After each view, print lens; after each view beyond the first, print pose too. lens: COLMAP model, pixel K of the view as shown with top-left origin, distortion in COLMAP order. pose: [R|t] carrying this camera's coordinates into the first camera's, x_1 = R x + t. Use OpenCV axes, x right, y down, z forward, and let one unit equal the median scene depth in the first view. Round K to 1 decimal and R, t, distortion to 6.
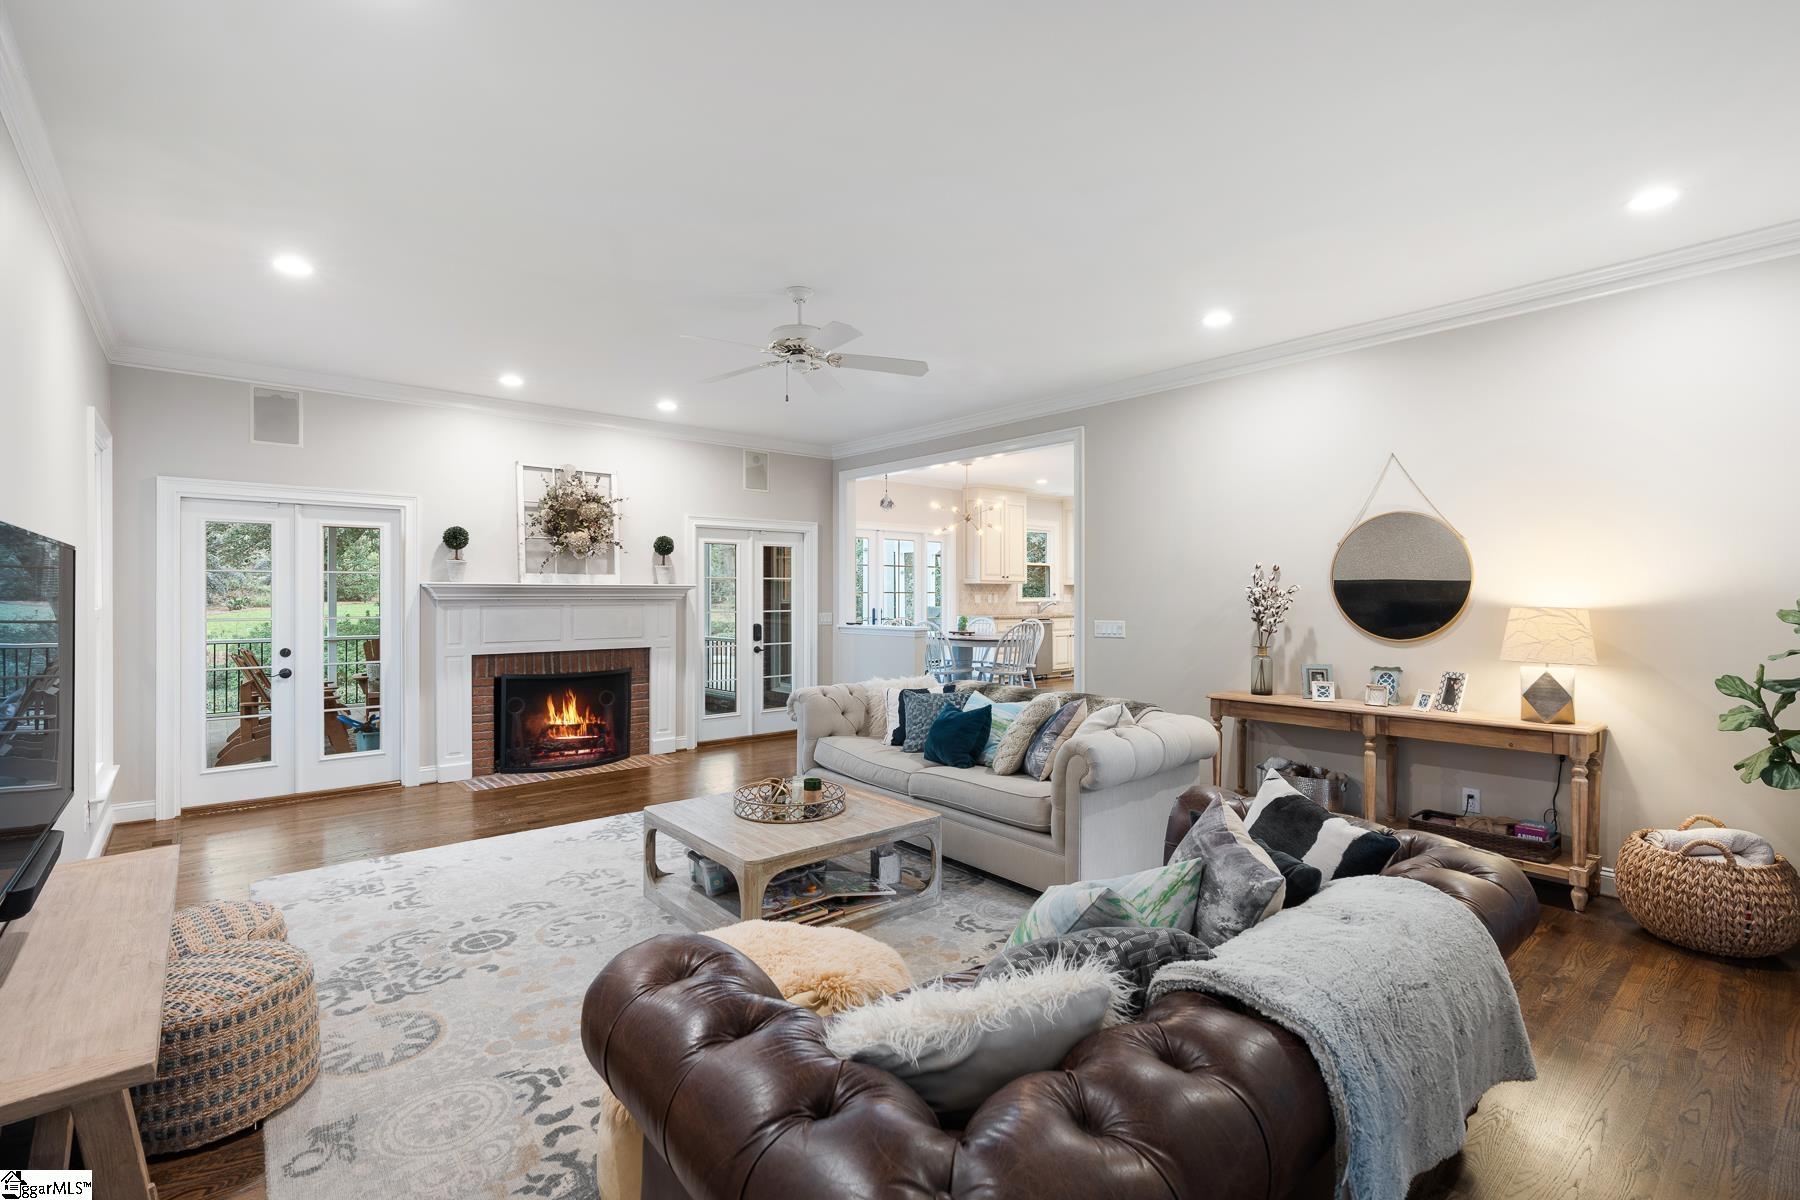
lens RADIAL K [[809.5, 0, 905.4], [0, 809.5, 598.4], [0, 0, 1]] dist [-0.004162, 0.000324]
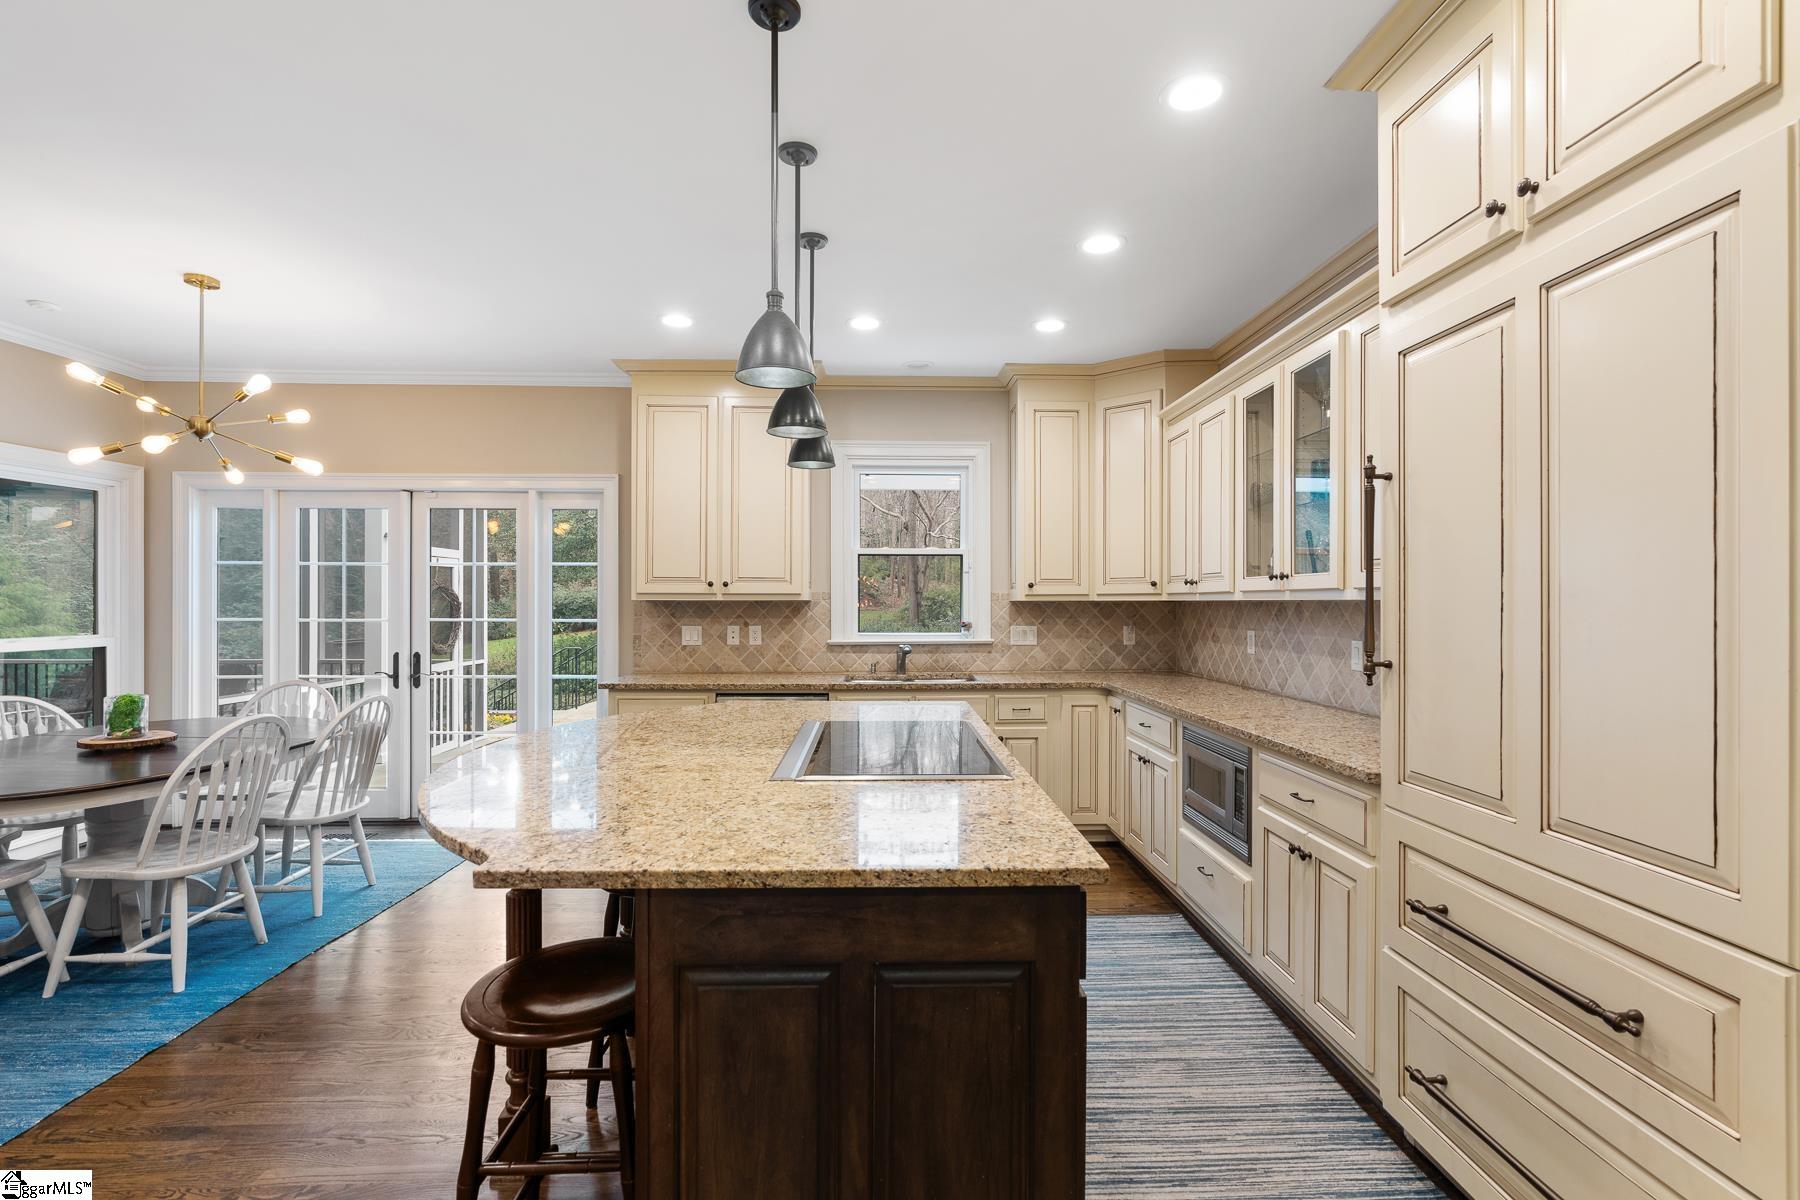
lens RADIAL K [[809.5, 0, 898.4], [0, 809.5, 601.8], [0, 0, 1]] dist [-0.004162, 0.000324]
pose [[0.783289, 0.003372, -0.621649, 1.445720], [-0.004421, 0.999990, -0.000146, -0.058546], [0.621642, 0.002862, 0.783296, 2.390899]]
